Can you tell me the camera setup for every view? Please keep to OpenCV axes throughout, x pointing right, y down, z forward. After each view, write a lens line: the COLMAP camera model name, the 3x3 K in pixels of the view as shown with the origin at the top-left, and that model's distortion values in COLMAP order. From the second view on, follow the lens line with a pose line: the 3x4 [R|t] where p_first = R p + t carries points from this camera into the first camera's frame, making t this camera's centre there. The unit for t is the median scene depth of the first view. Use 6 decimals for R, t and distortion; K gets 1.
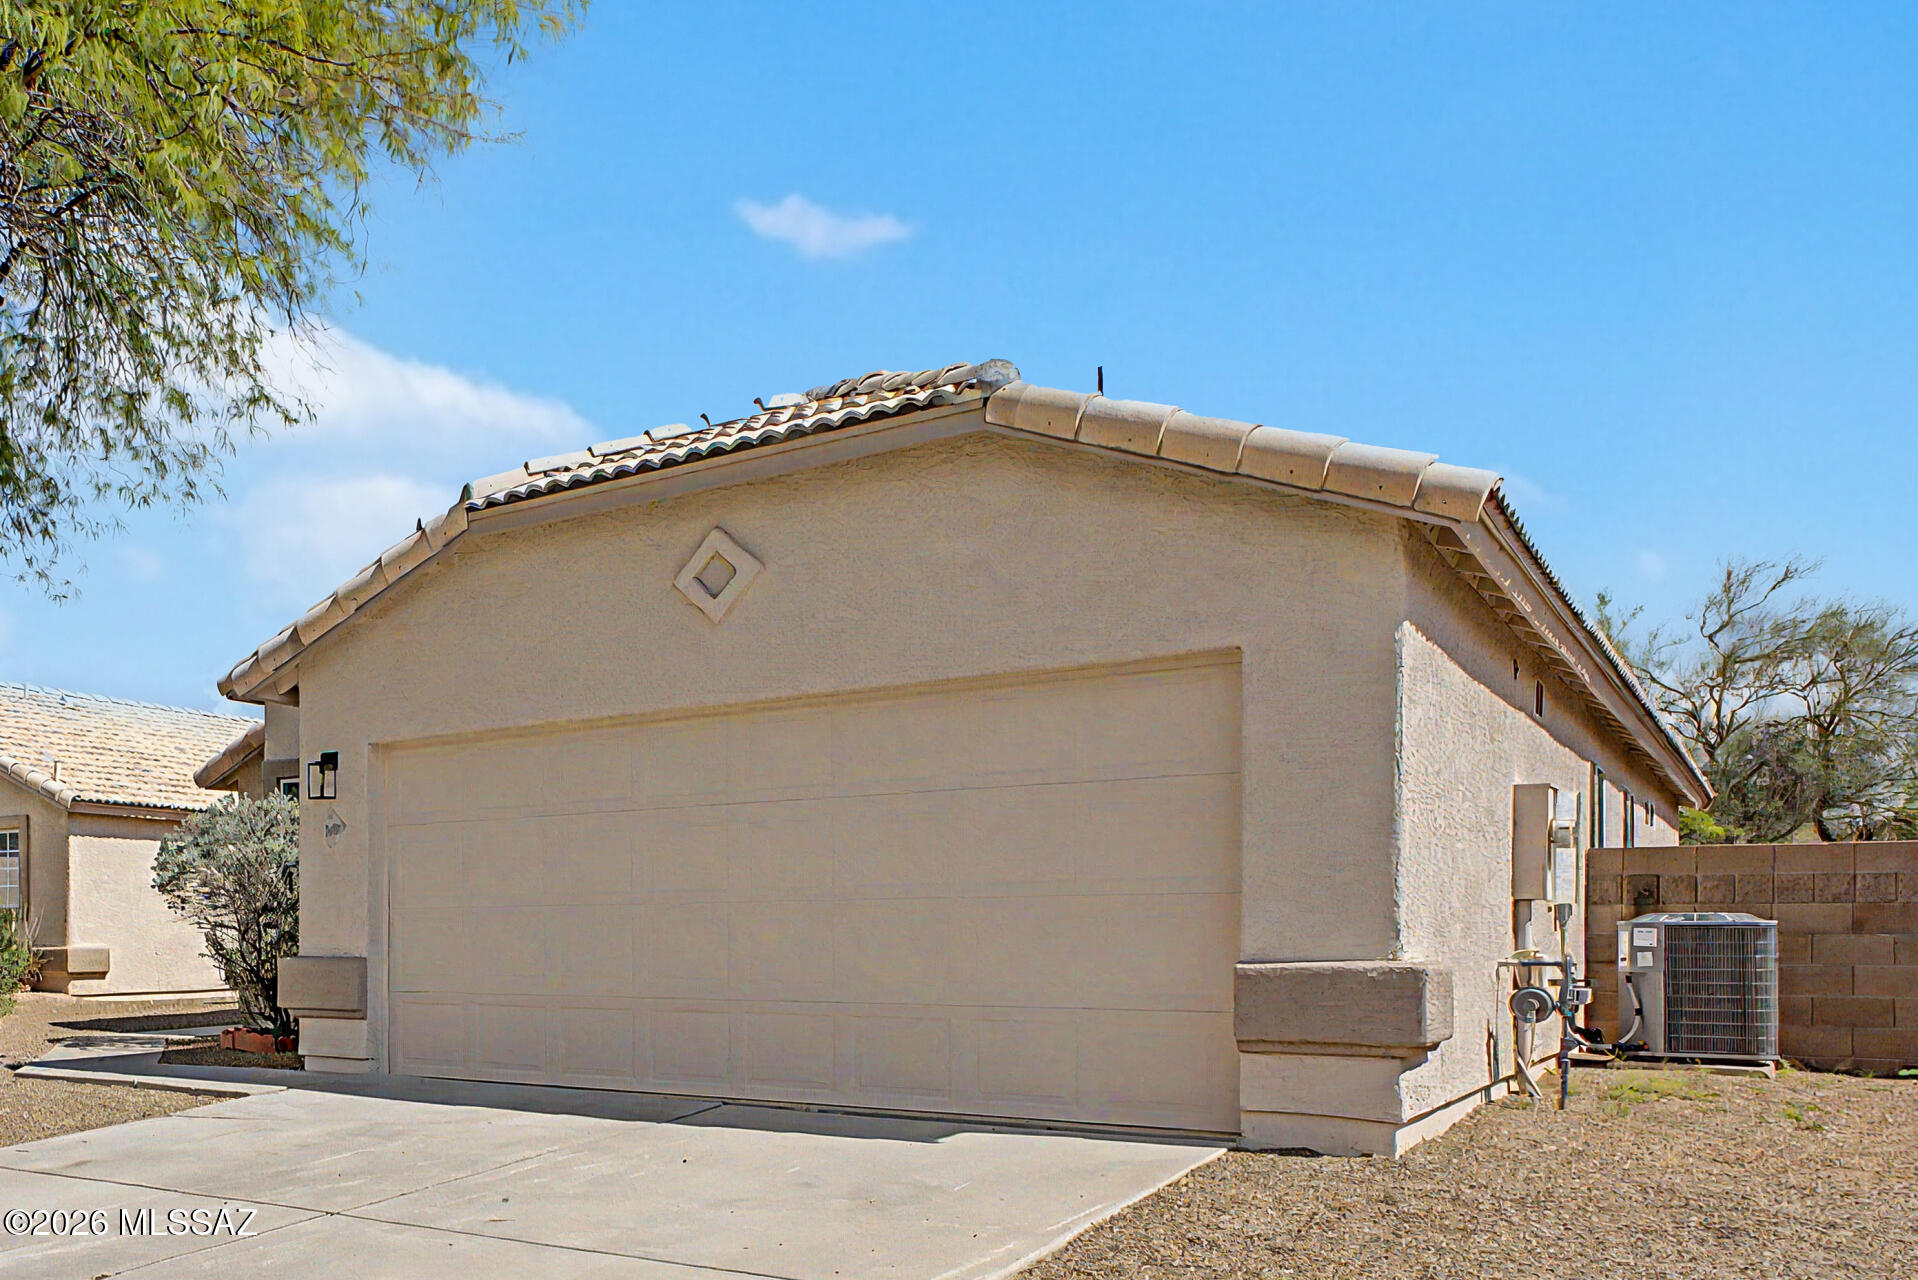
lens RADIAL K [[761.6, 0, 976.2], [0, 761.6, 636.0], [0, 0, 1]] dist [-0.002191, -0.000364]
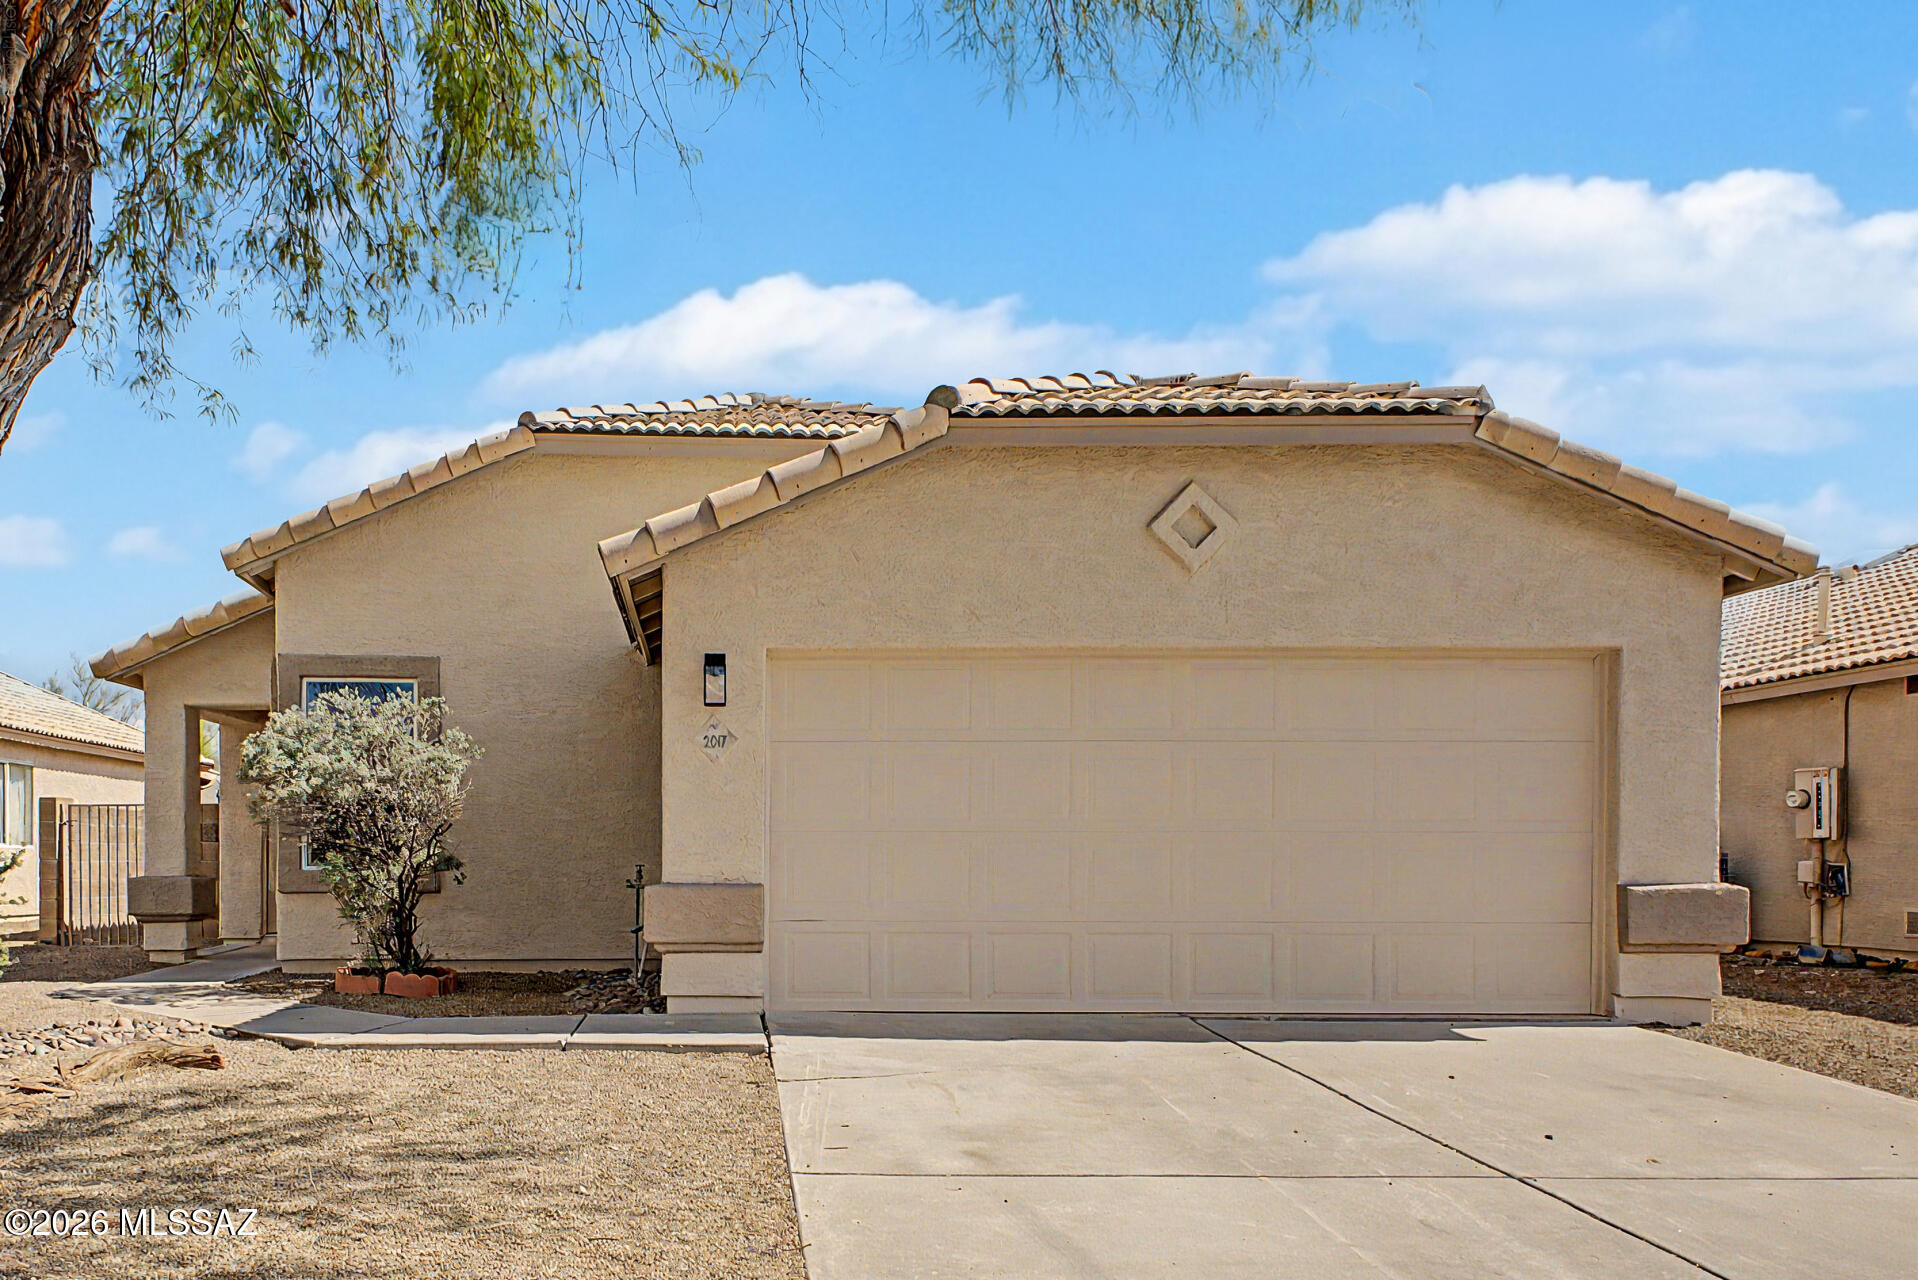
lens RADIAL K [[609.0, 0, 959.0], [0, 609.0, 640.0], [0, 0, 1]] dist [0.001649, 0.000024]
pose [[0.950013, 0.111594, 0.291586, -0.897988], [-0.119652, 0.992767, 0.009892, 0.109527], [-0.288373, -0.044286, 0.956493, 0.277804]]
